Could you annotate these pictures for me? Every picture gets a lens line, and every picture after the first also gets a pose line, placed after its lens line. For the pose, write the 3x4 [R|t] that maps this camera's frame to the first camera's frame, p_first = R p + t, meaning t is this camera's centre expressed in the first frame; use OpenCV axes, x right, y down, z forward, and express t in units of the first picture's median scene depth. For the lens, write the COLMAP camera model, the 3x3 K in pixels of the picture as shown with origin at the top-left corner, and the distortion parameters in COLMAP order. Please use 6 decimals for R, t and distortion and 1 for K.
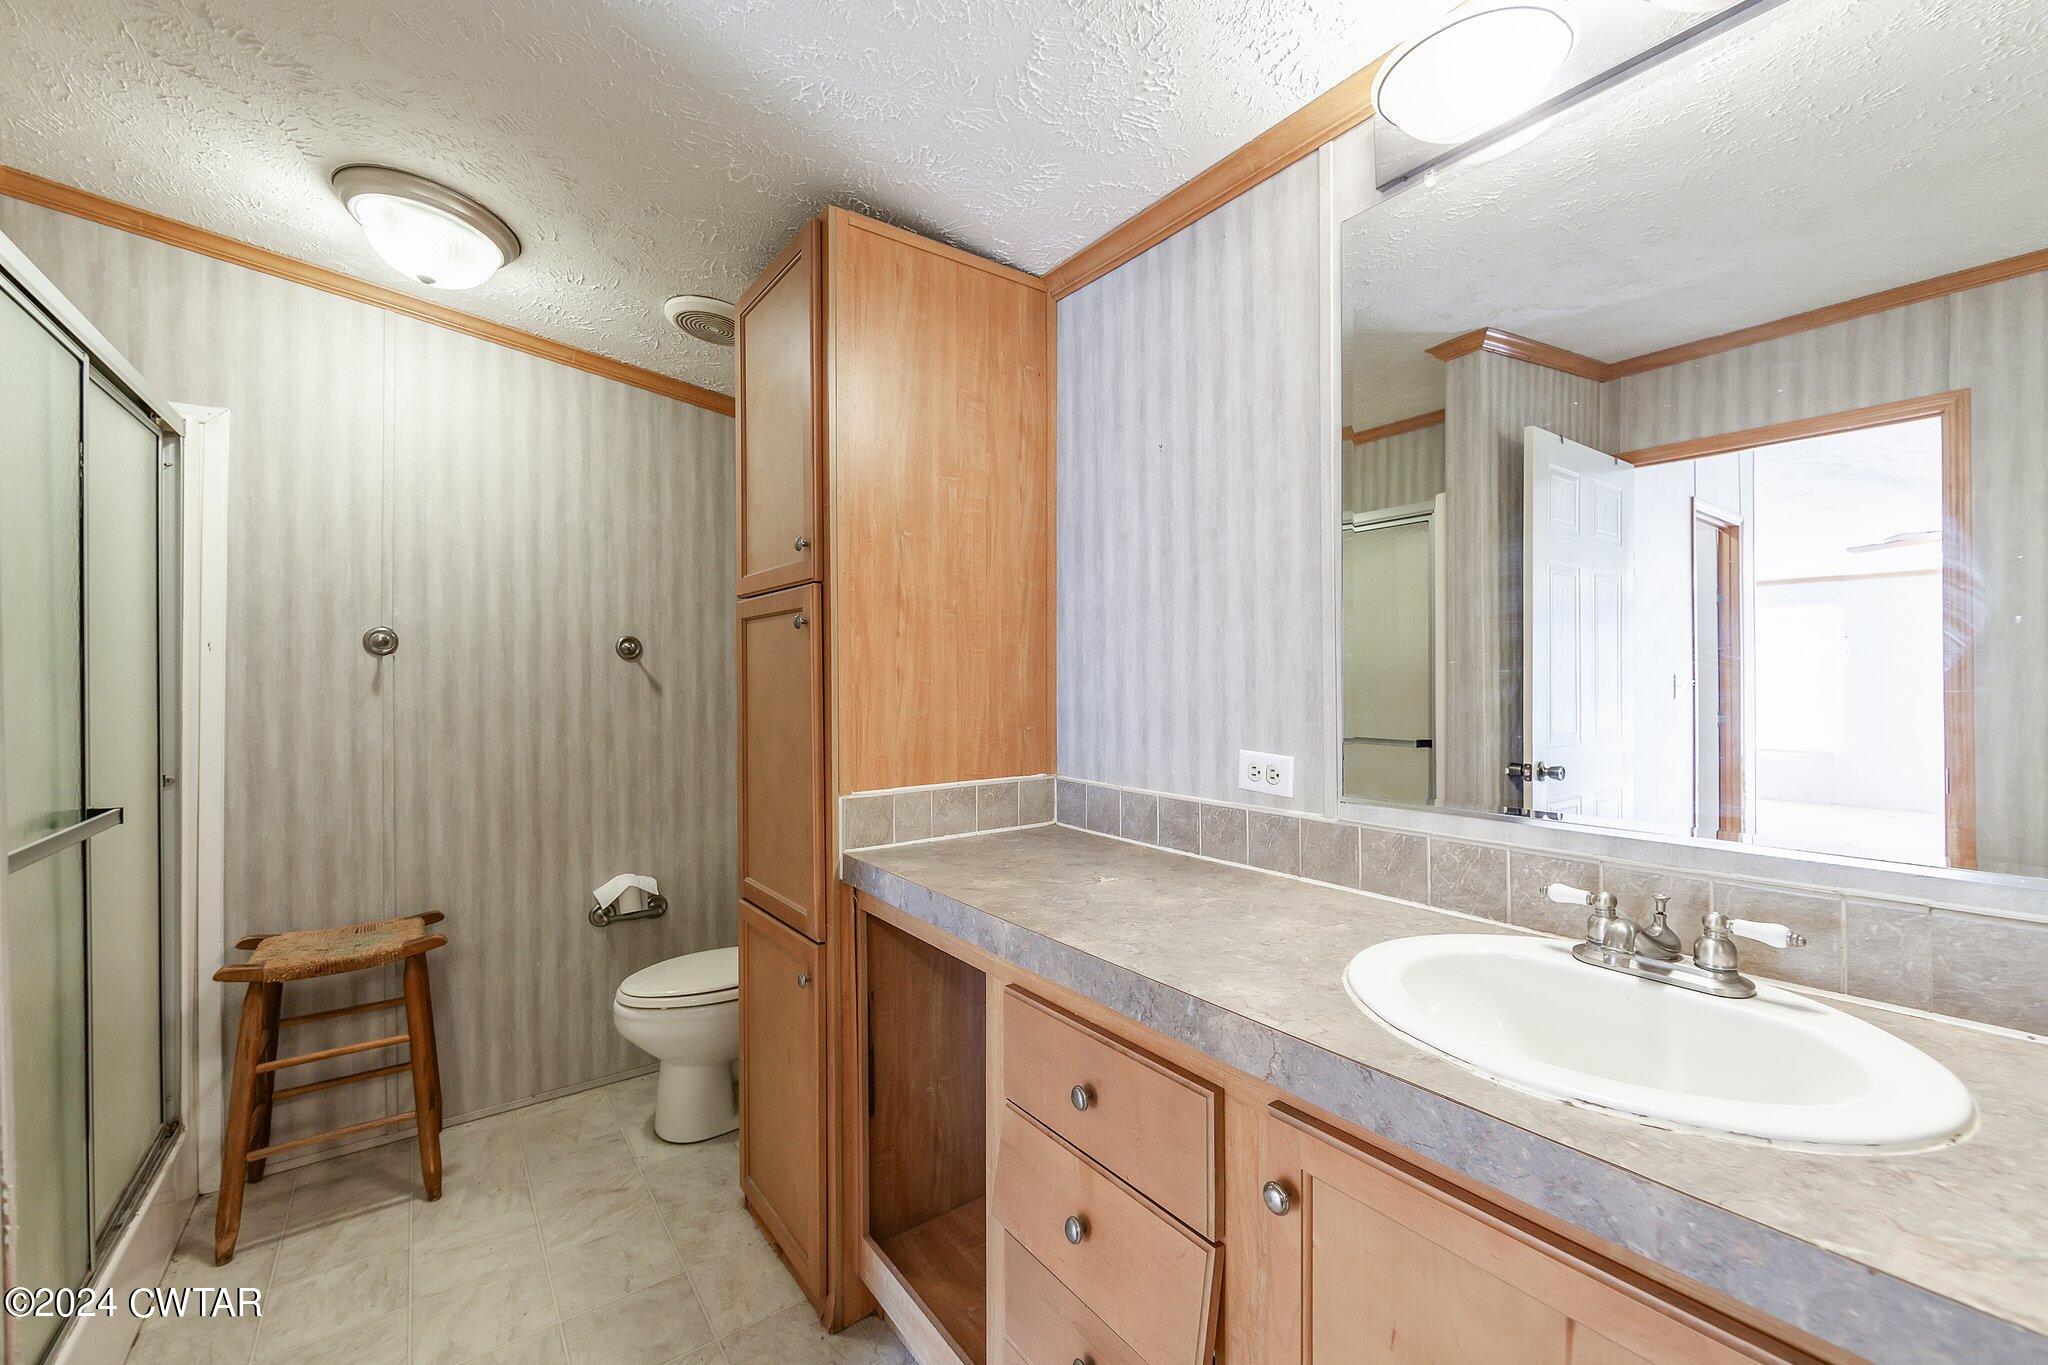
lens RADIAL K [[827.2, 0, 1053.5], [0, 827.2, 673.9], [0, 0, 1]] dist [-0.000715, -0.000055]
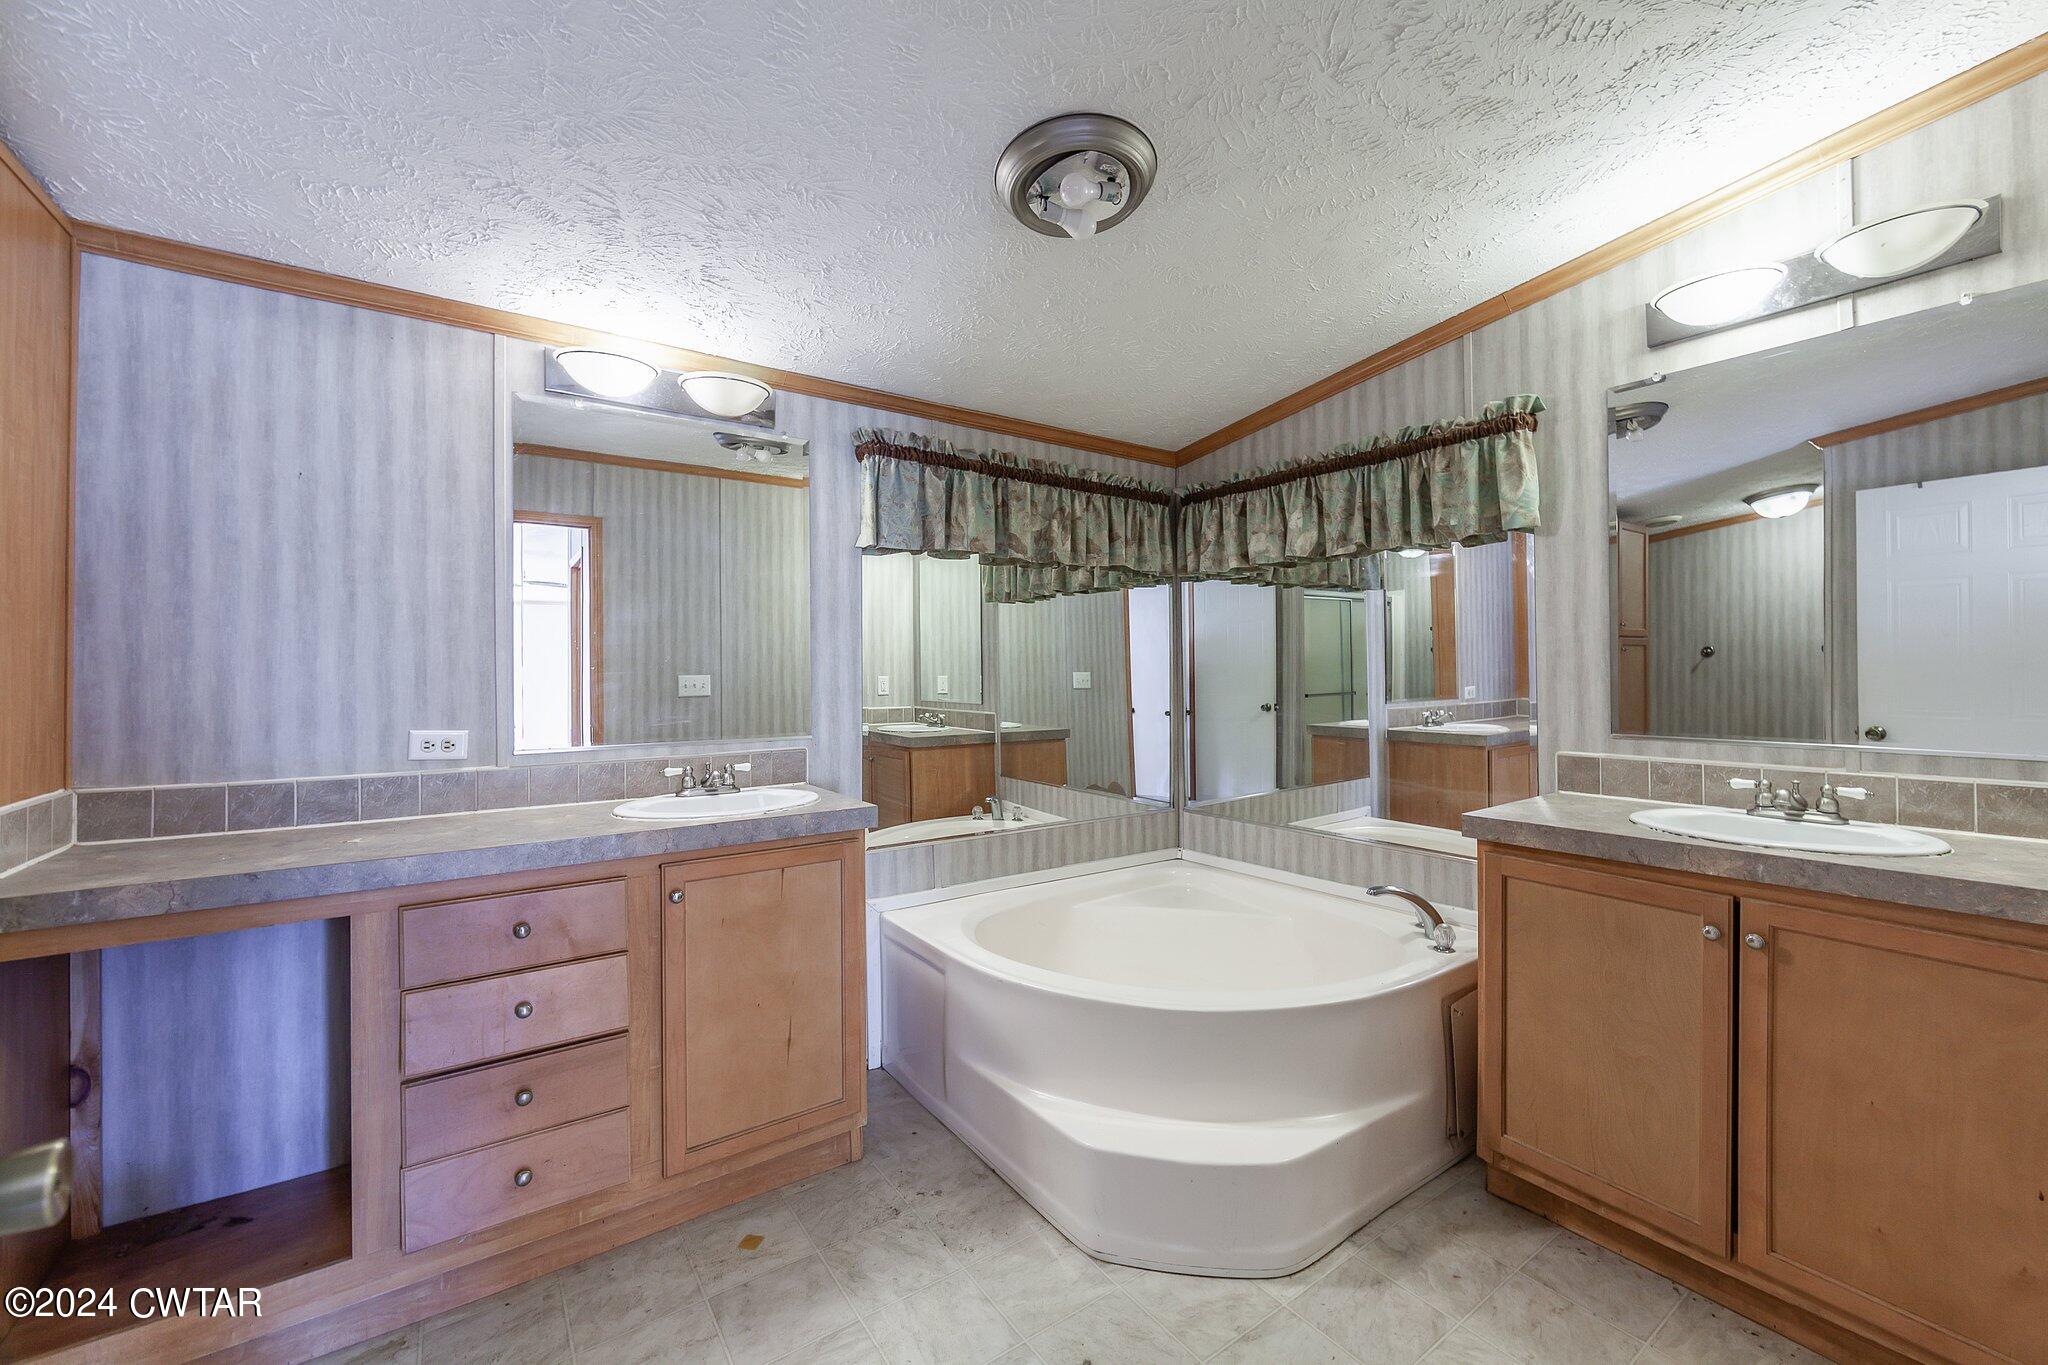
lens RADIAL K [[827.2, 0, 1053.5], [0, 827.2, 673.9], [0, 0, 1]] dist [-0.000715, -0.000055]
pose [[0.030859, 0.001120, 0.999523, -1.044801], [0.001952, 0.999997, -0.001181, 0.003586], [-0.999522, 0.001987, 0.030857, -0.074986]]
